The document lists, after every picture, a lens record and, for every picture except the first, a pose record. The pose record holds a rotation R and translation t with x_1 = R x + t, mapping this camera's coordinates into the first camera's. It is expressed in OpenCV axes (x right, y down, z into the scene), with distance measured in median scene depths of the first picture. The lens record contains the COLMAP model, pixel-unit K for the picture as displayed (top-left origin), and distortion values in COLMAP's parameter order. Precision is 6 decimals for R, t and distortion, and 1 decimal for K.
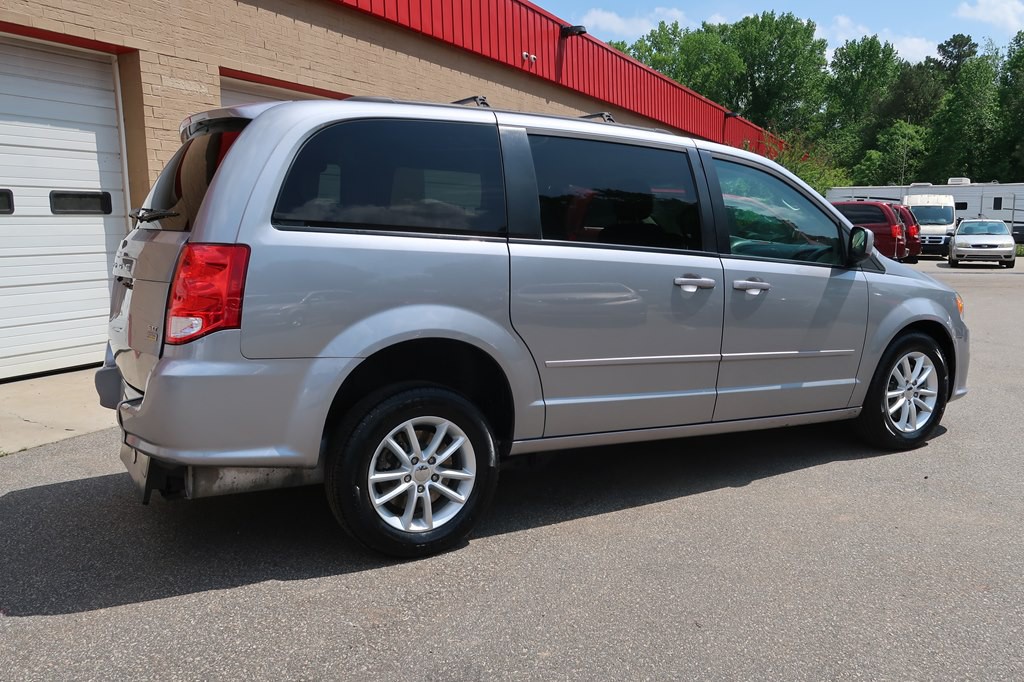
lens RADIAL K [[857.9, 0, 506.8], [0, 857.9, 341.7], [0, 0, 1]] dist [-0.001553, 0.000655]
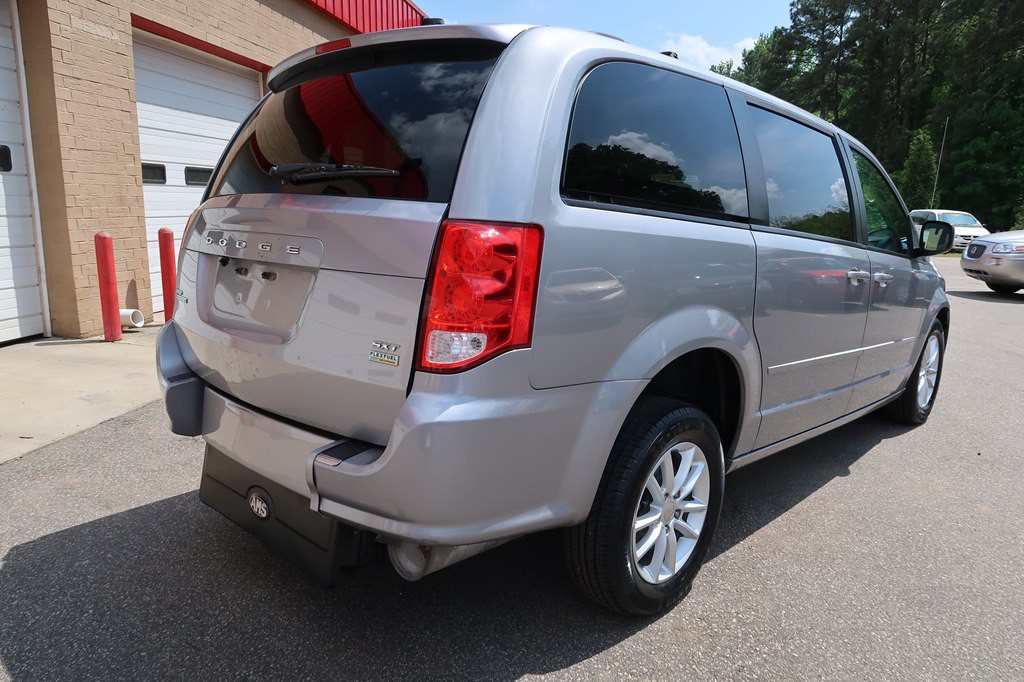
lens RADIAL K [[713.4, 0, 506.5], [0, 713.4, 338.8], [0, 0, 1]] dist [-0.015703, -0.002084]
pose [[0.961674, -0.014141, 0.273831, -0.291865], [-0.001139, 0.998455, 0.055560, -0.032381], [-0.274193, -0.053743, 0.960172, 0.271419]]
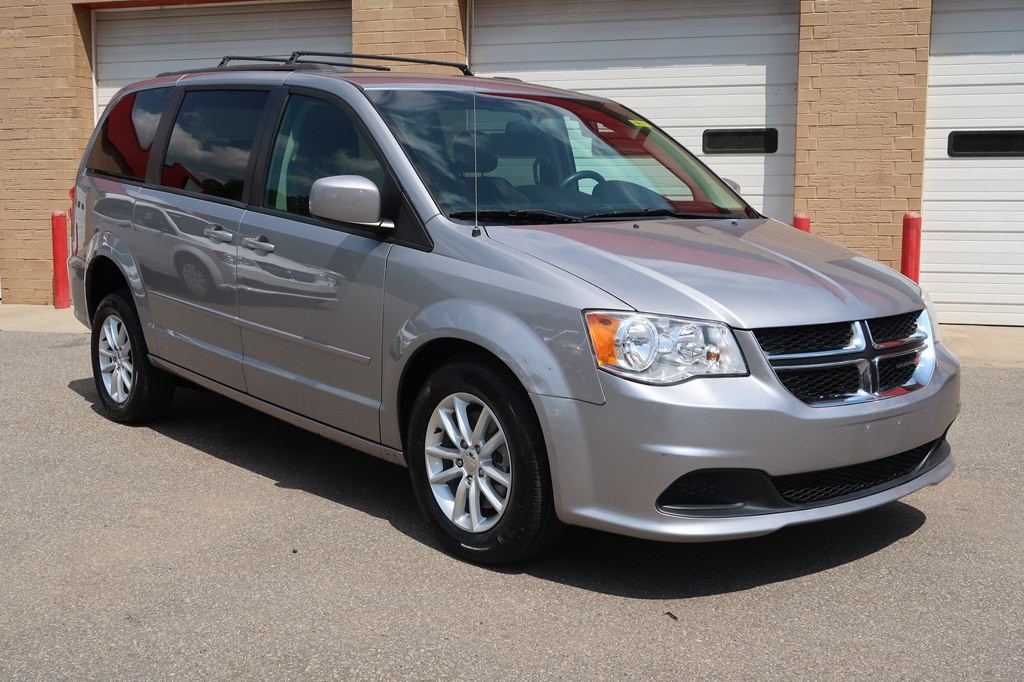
lens RADIAL K [[1193.6, 0, 512.0], [0, 1193.6, 341.0], [0, 0, 1]] dist [0.012380, 0.002436]
pose [[0.167592, 0.147470, -0.974764, 1.229613], [-0.130955, 0.983317, 0.126249, -0.126182], [0.977120, 0.106492, 0.184108, 0.856947]]
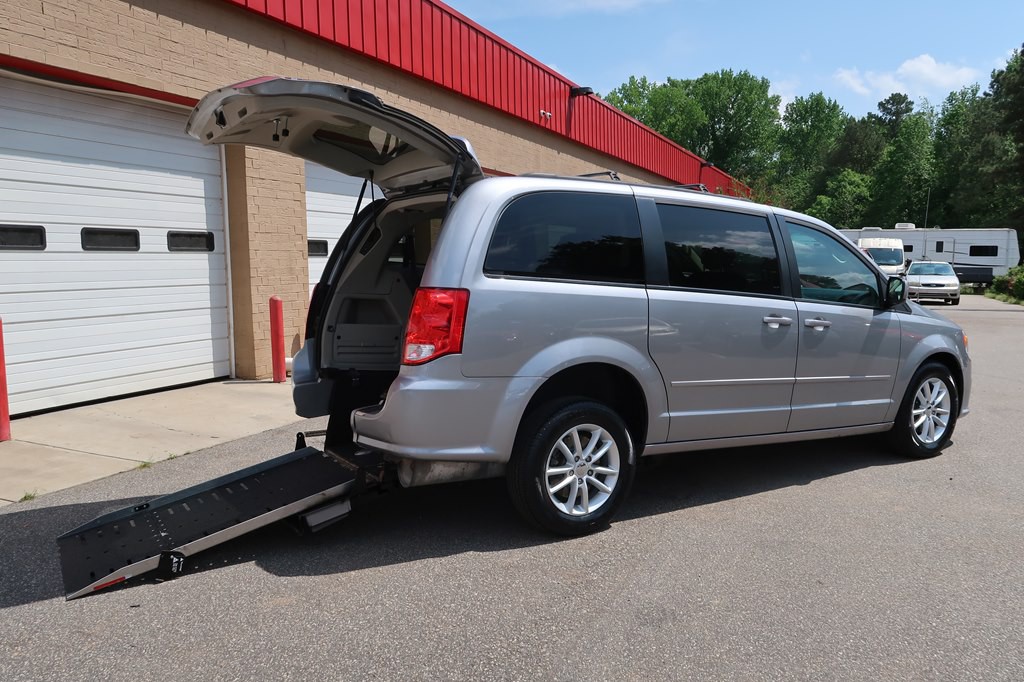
lens RADIAL K [[798.3, 0, 506.2], [0, 798.3, 338.9], [0, 0, 1]] dist [-0.000761, 0.000815]
pose [[0.999455, 0.011579, 0.030912, -0.168621], [-0.010518, 0.999357, -0.034263, 0.001695], [-0.031288, 0.033919, 0.998935, -0.124096]]
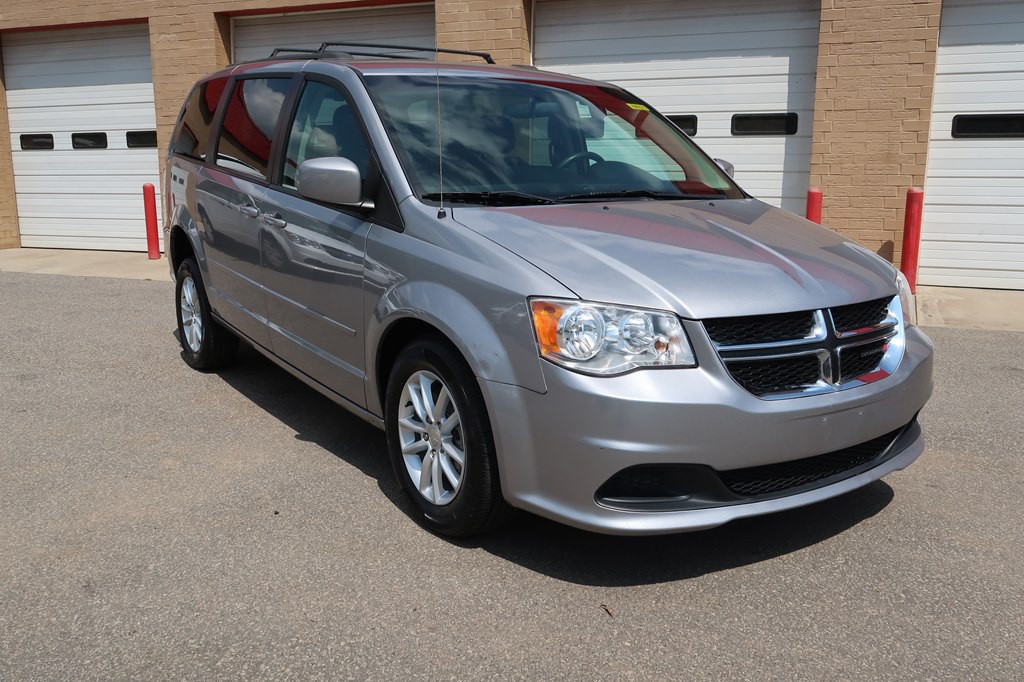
lens RADIAL K [[917.0, 0, 512.0], [0, 917.0, 341.0], [0, 0, 1]] dist [0.007183, 0.004002]
pose [[0.066001, 0.212578, -0.974912, 1.068960], [-0.131513, 0.970373, 0.202685, -0.142749], [0.989115, 0.114836, 0.092002, 0.971989]]
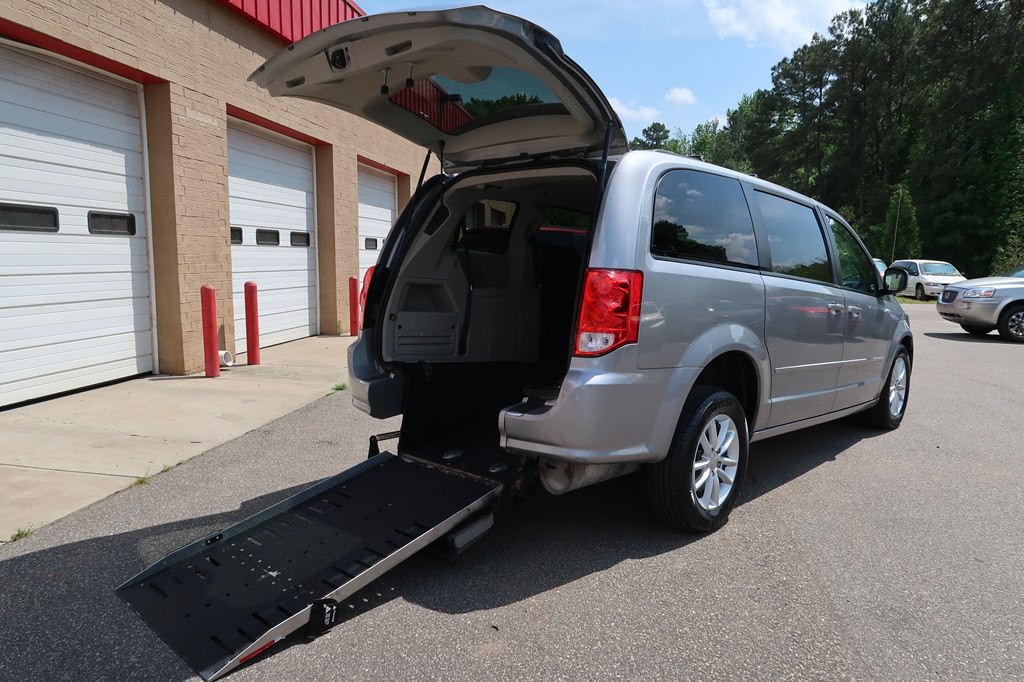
lens RADIAL K [[713.4, 0, 506.5], [0, 713.4, 338.8], [0, 0, 1]] dist [-0.015703, -0.002084]
pose [[0.958926, -0.003699, 0.283631, -0.451545], [0.009576, 0.999767, -0.019337, -0.002455], [-0.283494, 0.021259, 0.958738, 0.075692]]
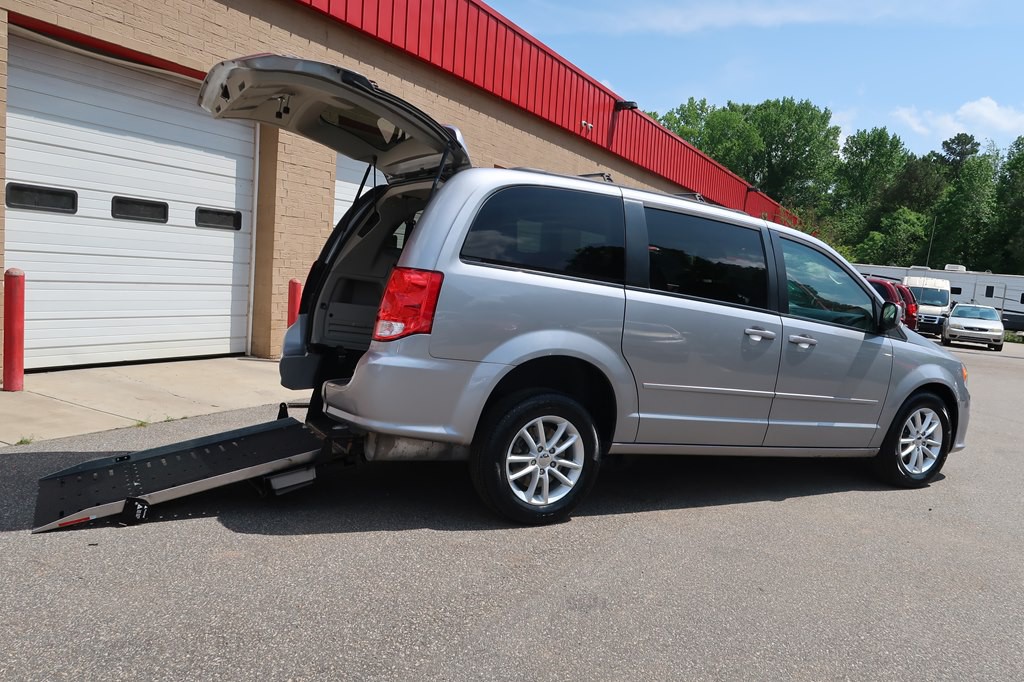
lens RADIAL K [[798.3, 0, 506.2], [0, 798.3, 338.9], [0, 0, 1]] dist [-0.000761, 0.000815]
pose [[0.995177, 0.096215, -0.019120, -0.101914], [-0.096979, 0.994305, -0.044184, 0.021198], [0.014760, 0.045825, 0.998840, -0.141366]]
